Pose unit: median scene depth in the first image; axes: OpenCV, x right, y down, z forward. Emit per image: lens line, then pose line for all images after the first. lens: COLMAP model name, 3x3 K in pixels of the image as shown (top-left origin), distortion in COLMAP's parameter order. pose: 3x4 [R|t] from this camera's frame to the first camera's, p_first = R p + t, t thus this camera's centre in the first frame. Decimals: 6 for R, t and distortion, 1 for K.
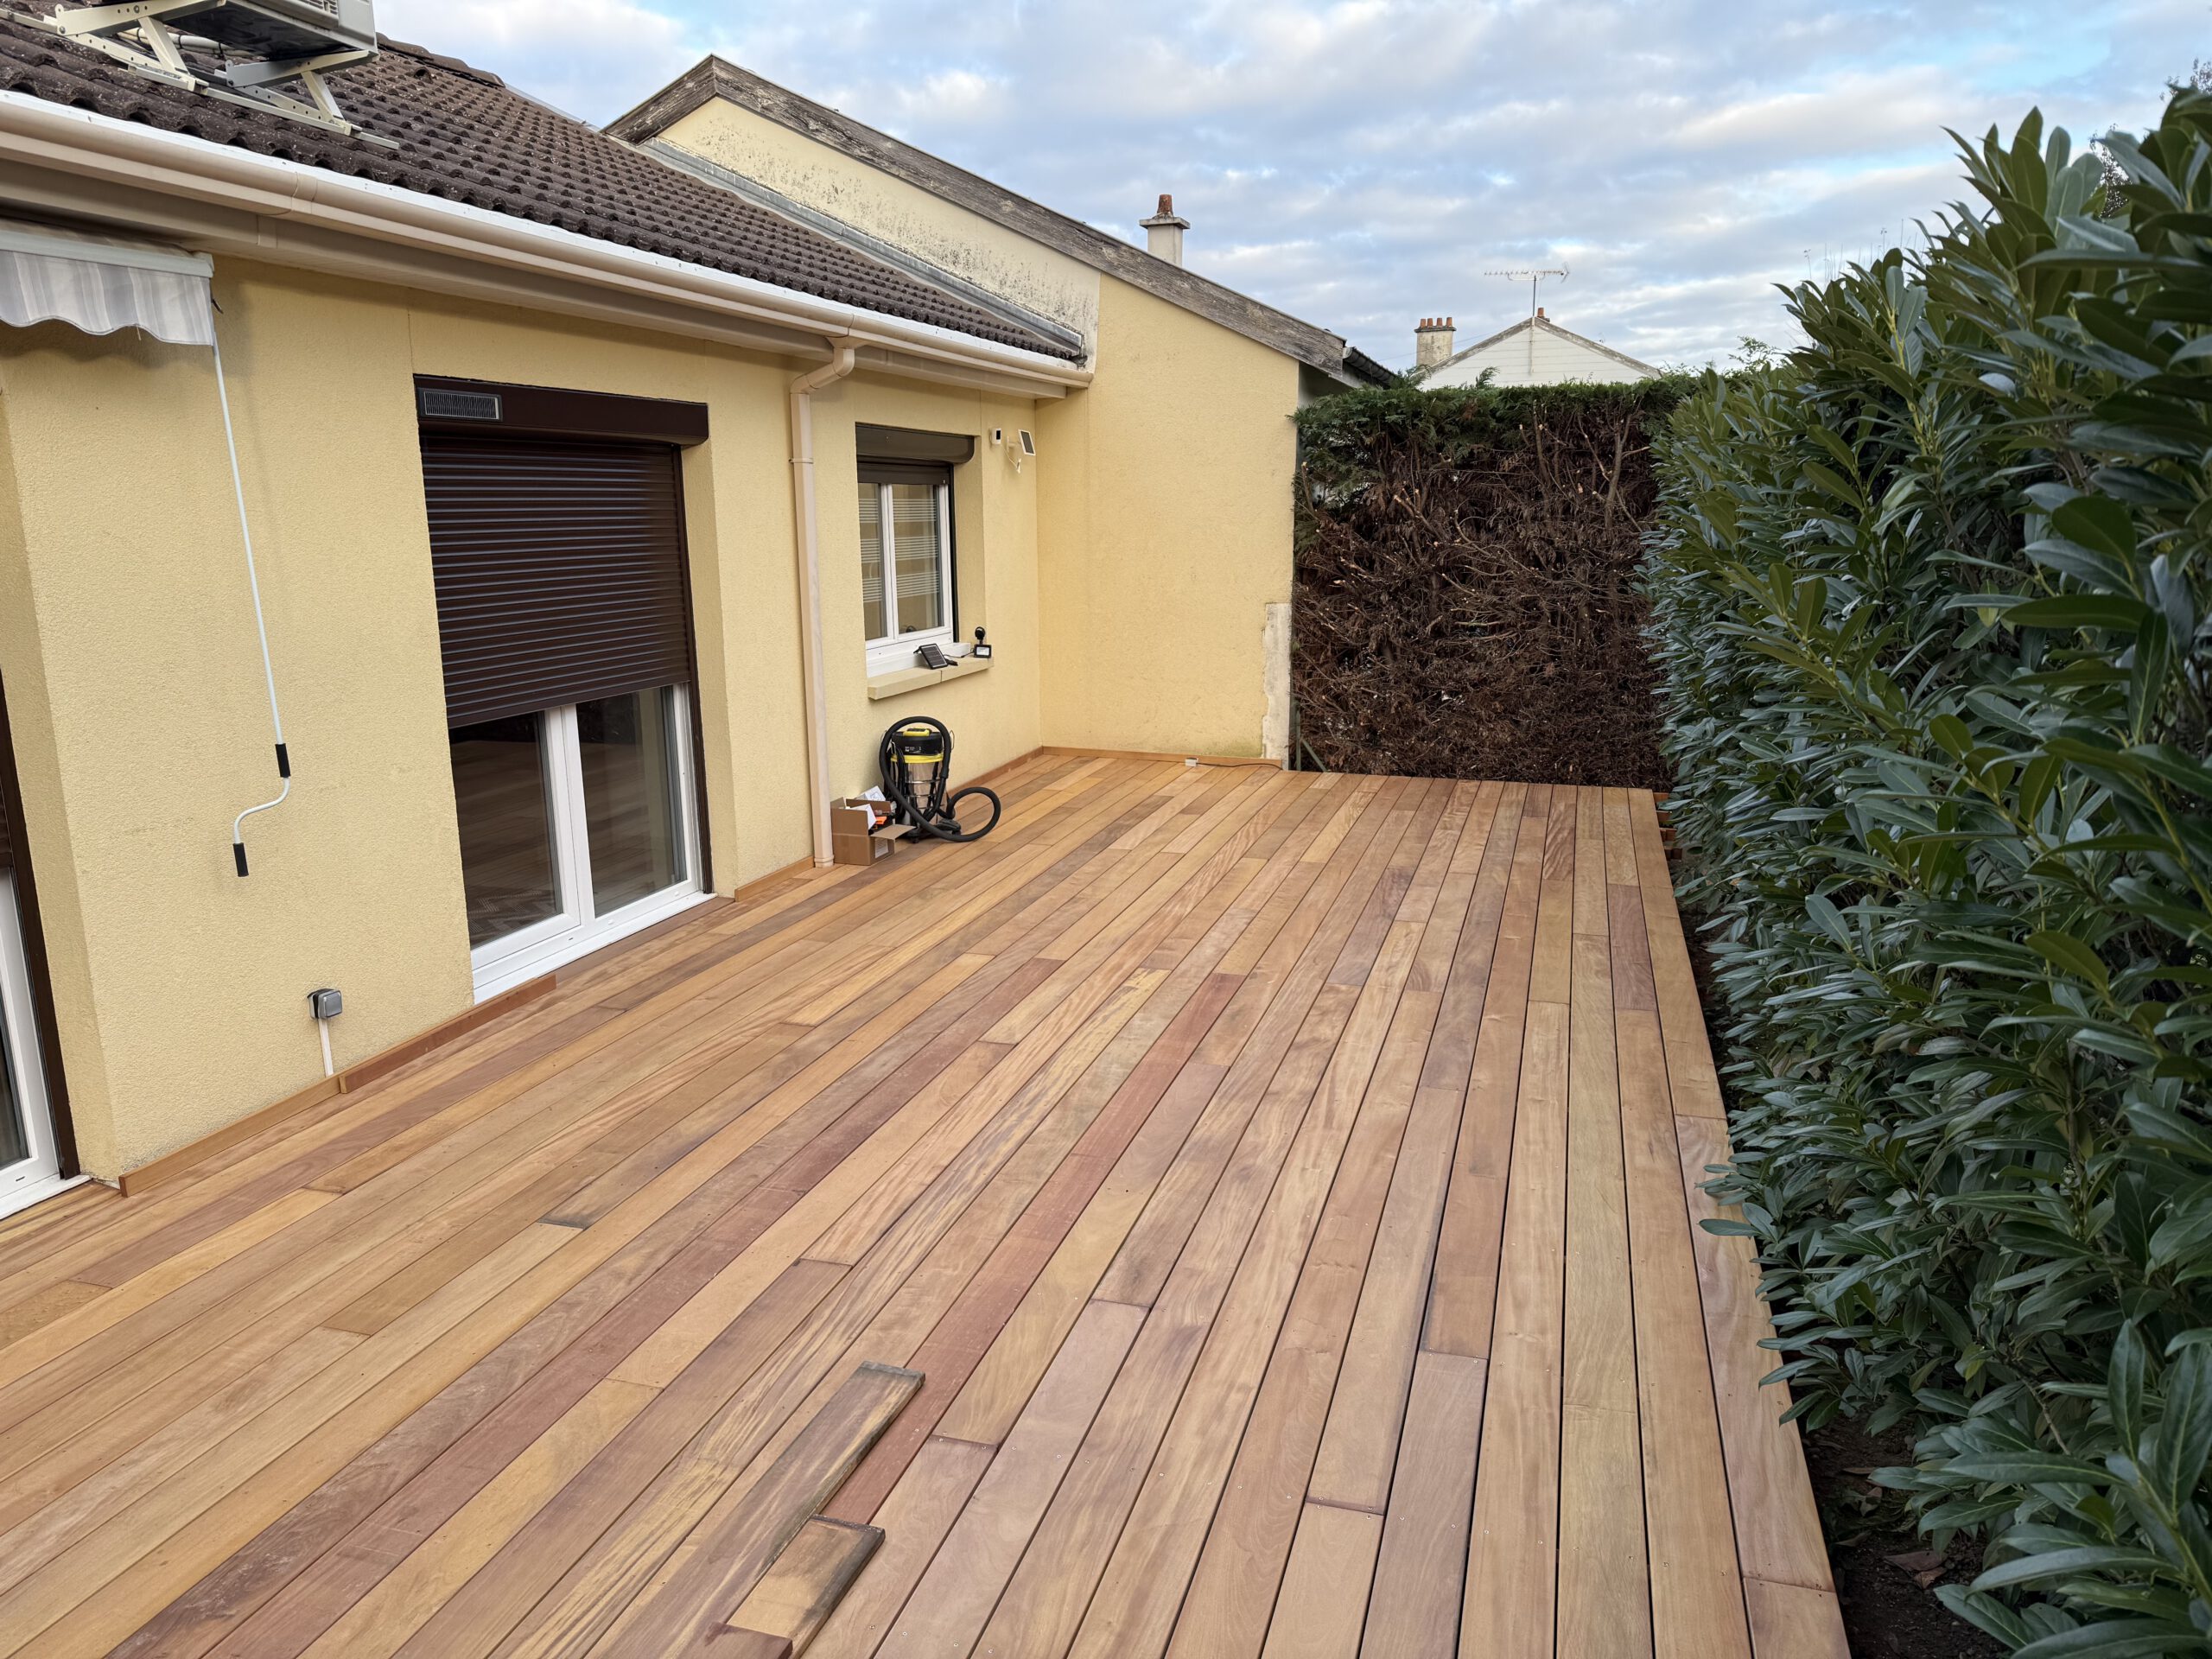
lens RADIAL K [[1525.3, 0, 1097.7], [0, 1525.3, 836.2], [0, 0, 1]] dist [0.058575, -0.060560]
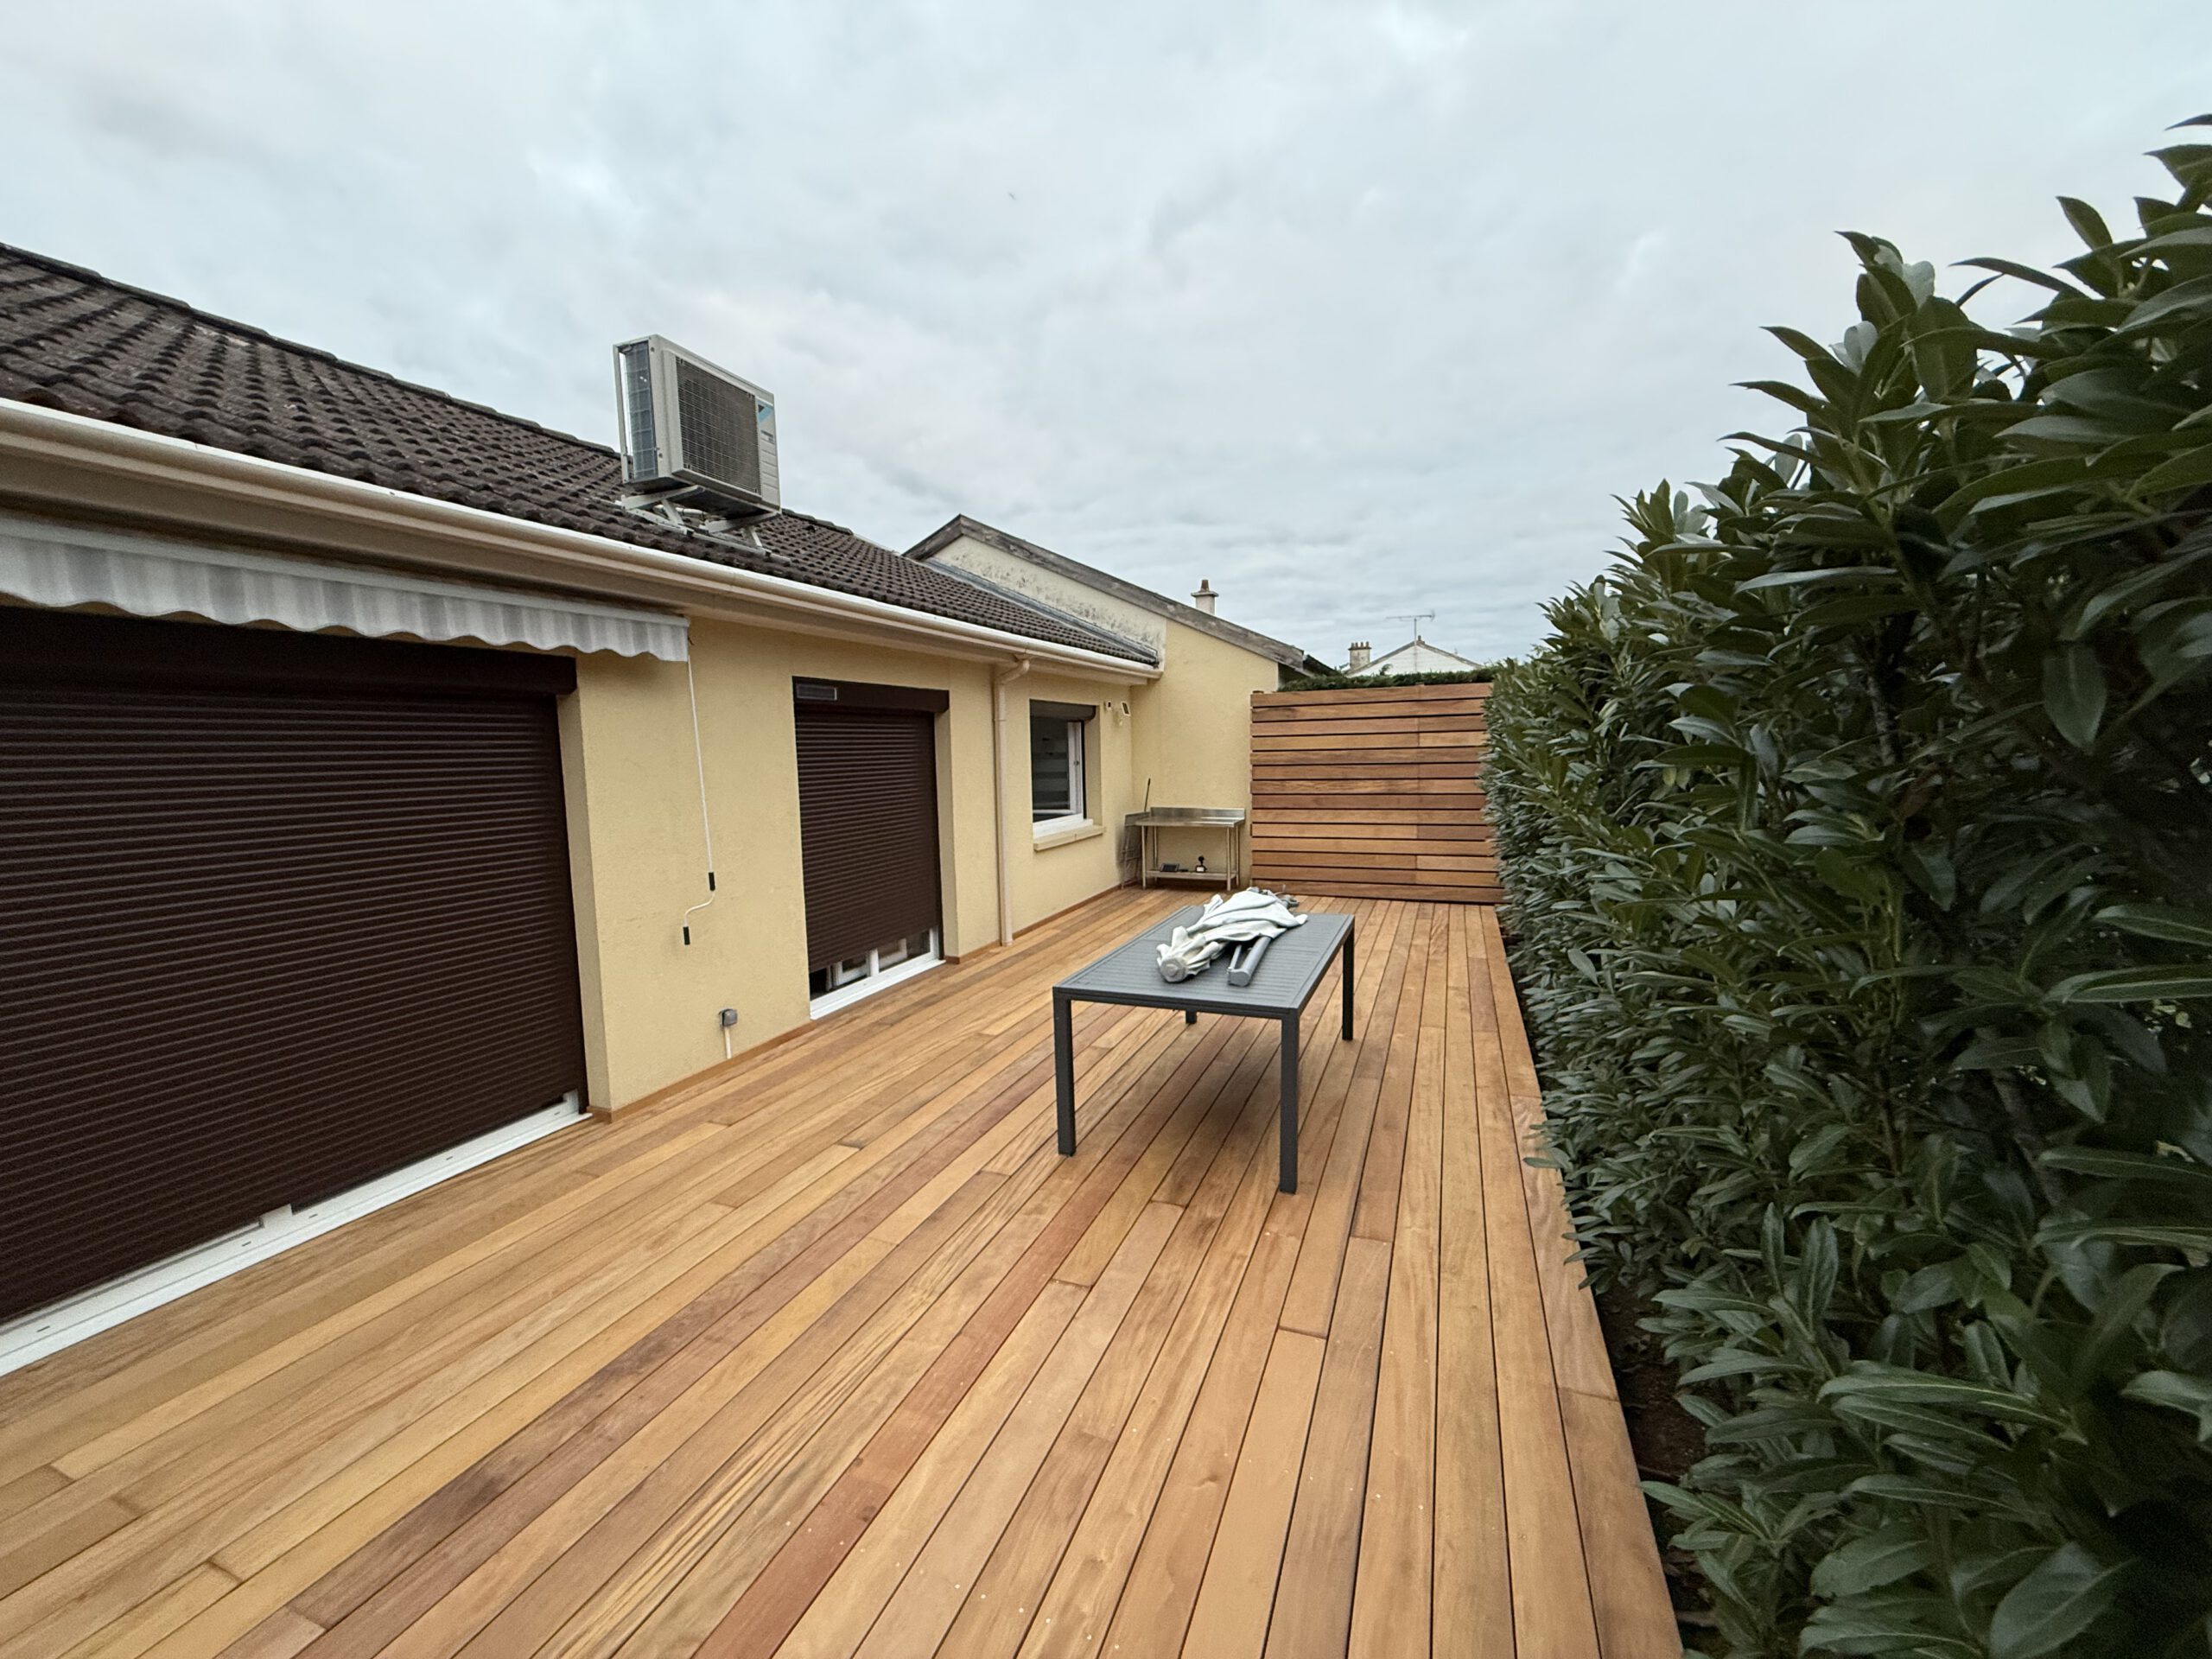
lens RADIAL K [[870.7, 0, 1100.9], [0, 870.7, 830.4], [0, 0, 1]] dist [0.001202, 0.005662]
pose [[0.996658, -0.006853, -0.081405, 0.018278], [-0.002826, 0.992986, -0.118197, 0.012641], [0.081645, 0.118032, 0.989648, 0.008357]]
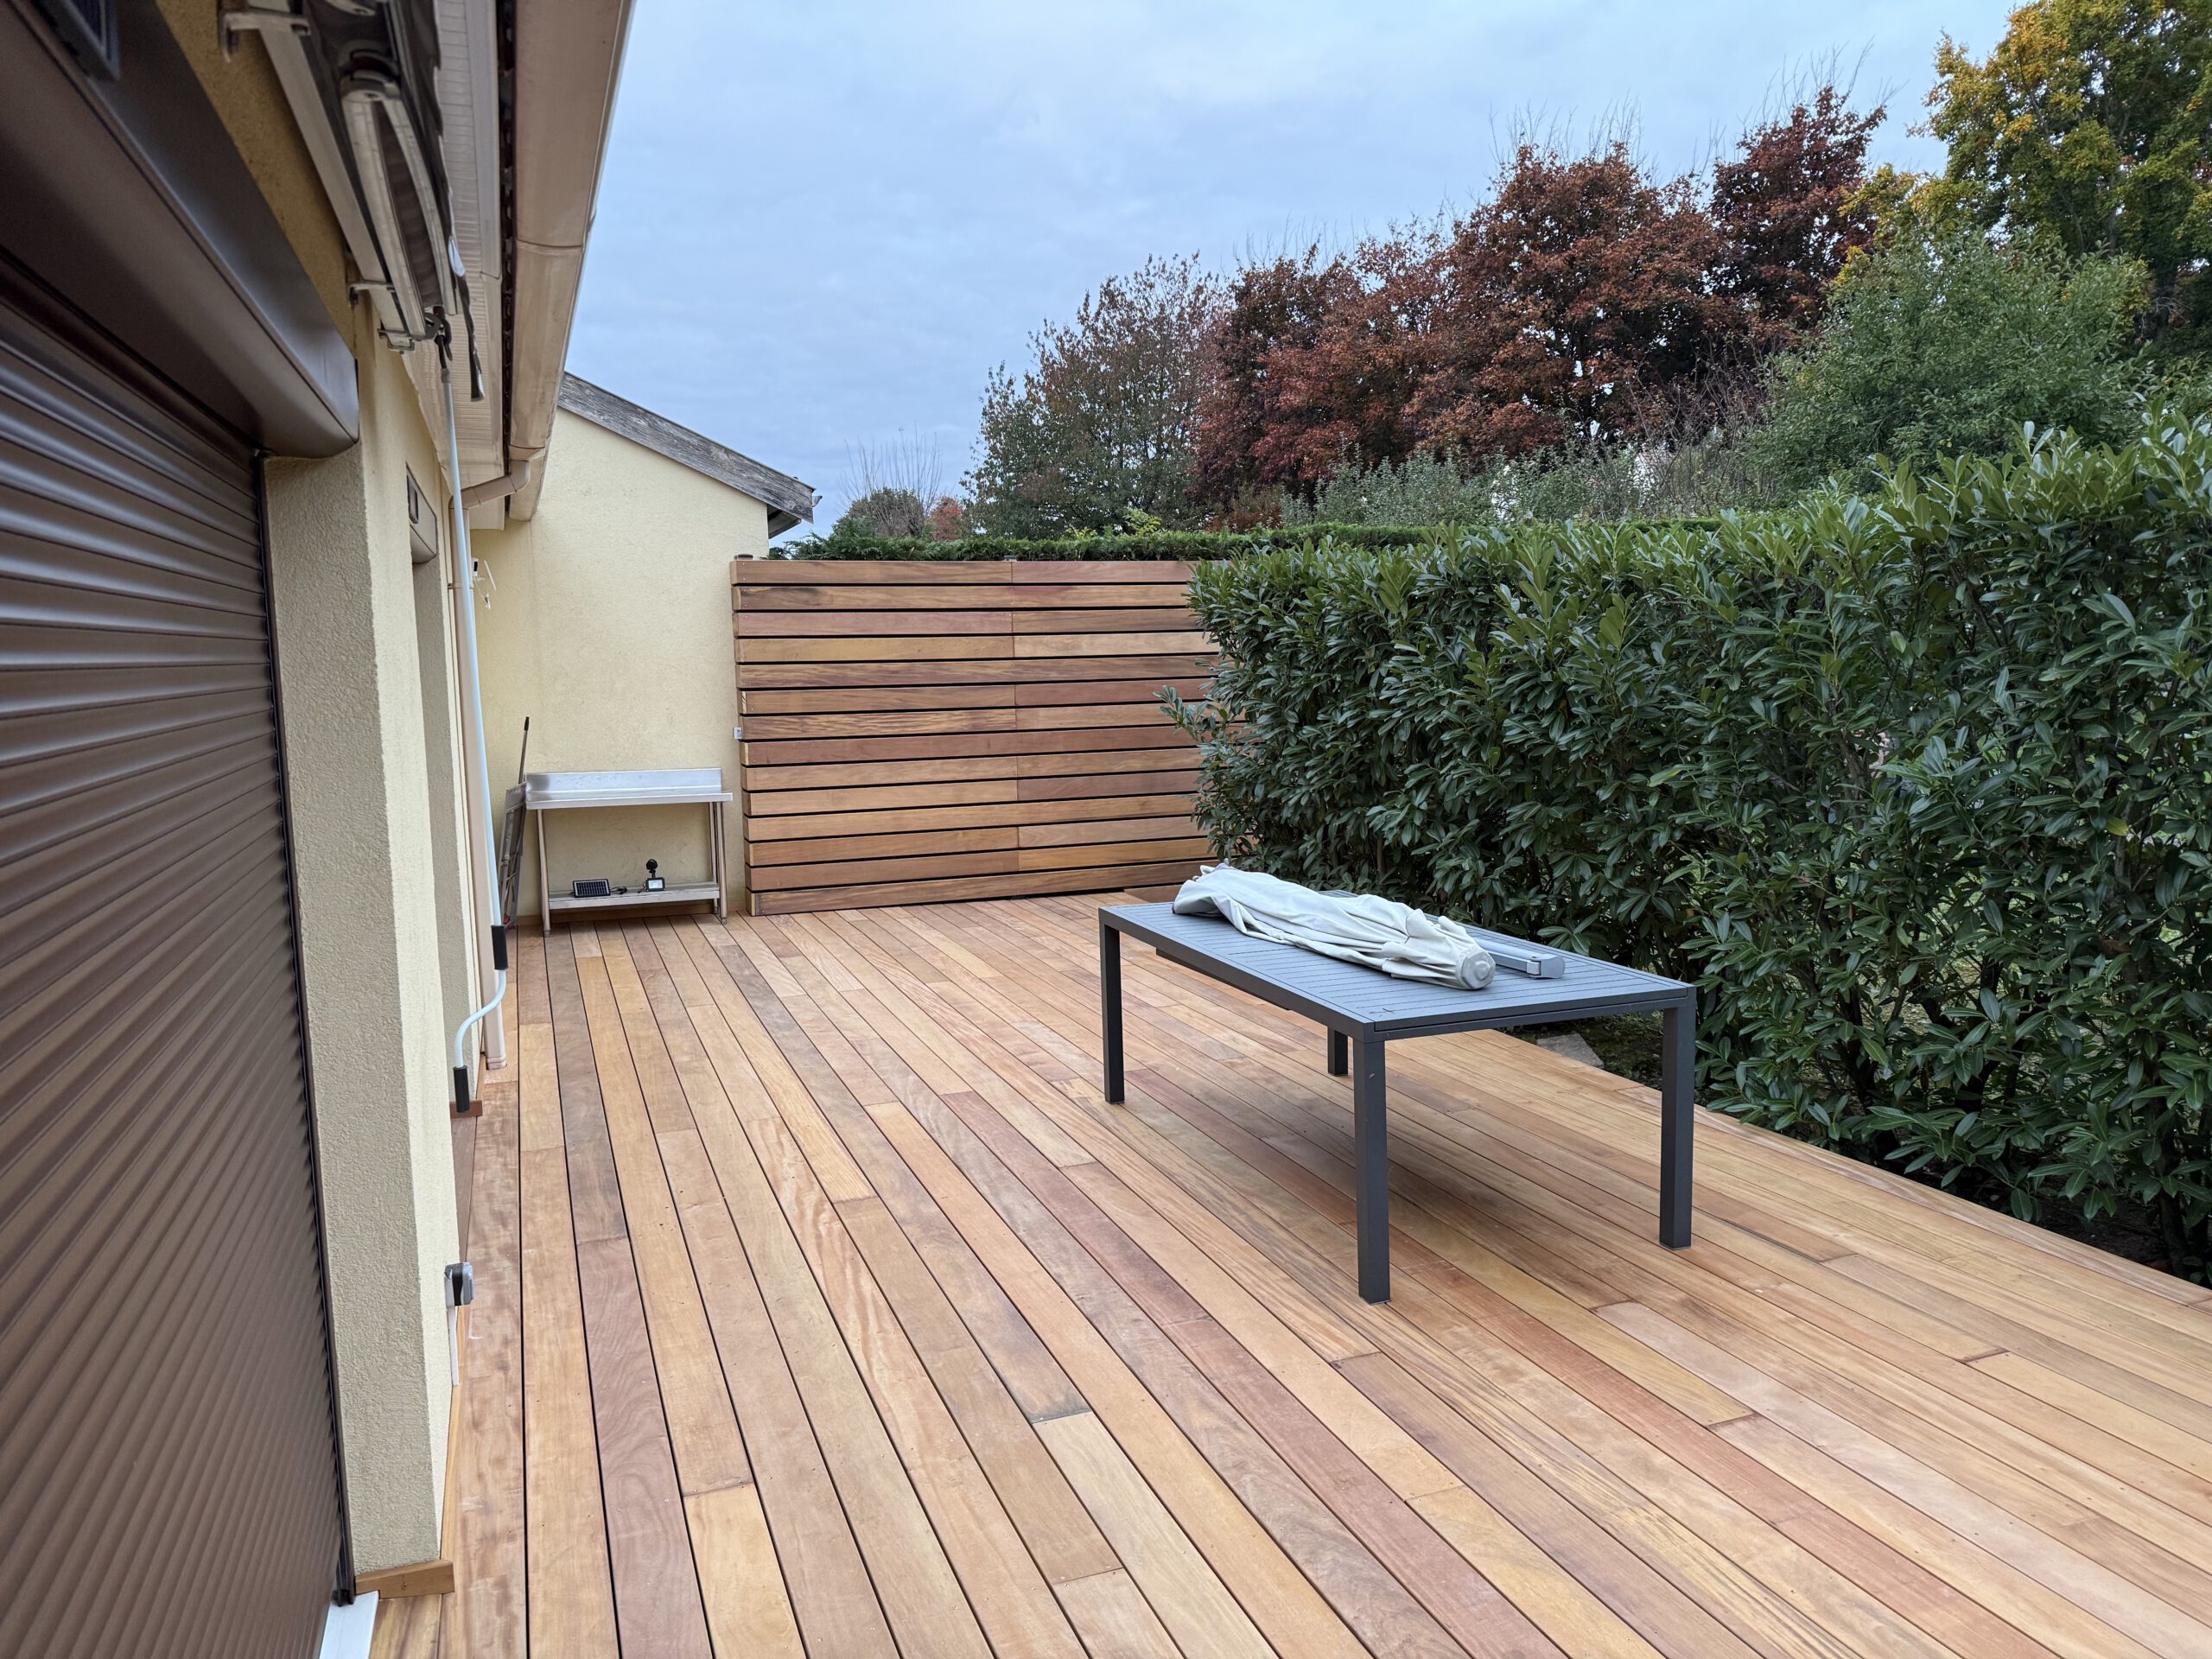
lens RADIAL K [[1525.3, 0, 1097.7], [0, 1525.3, 836.2], [0, 0, 1]] dist [0.058575, -0.060560]
pose [[0.789010, -0.081040, 0.609012, -0.805057], [0.143172, 0.988224, -0.053986, -0.022542], [-0.597465, 0.129789, 0.791322, 0.245926]]
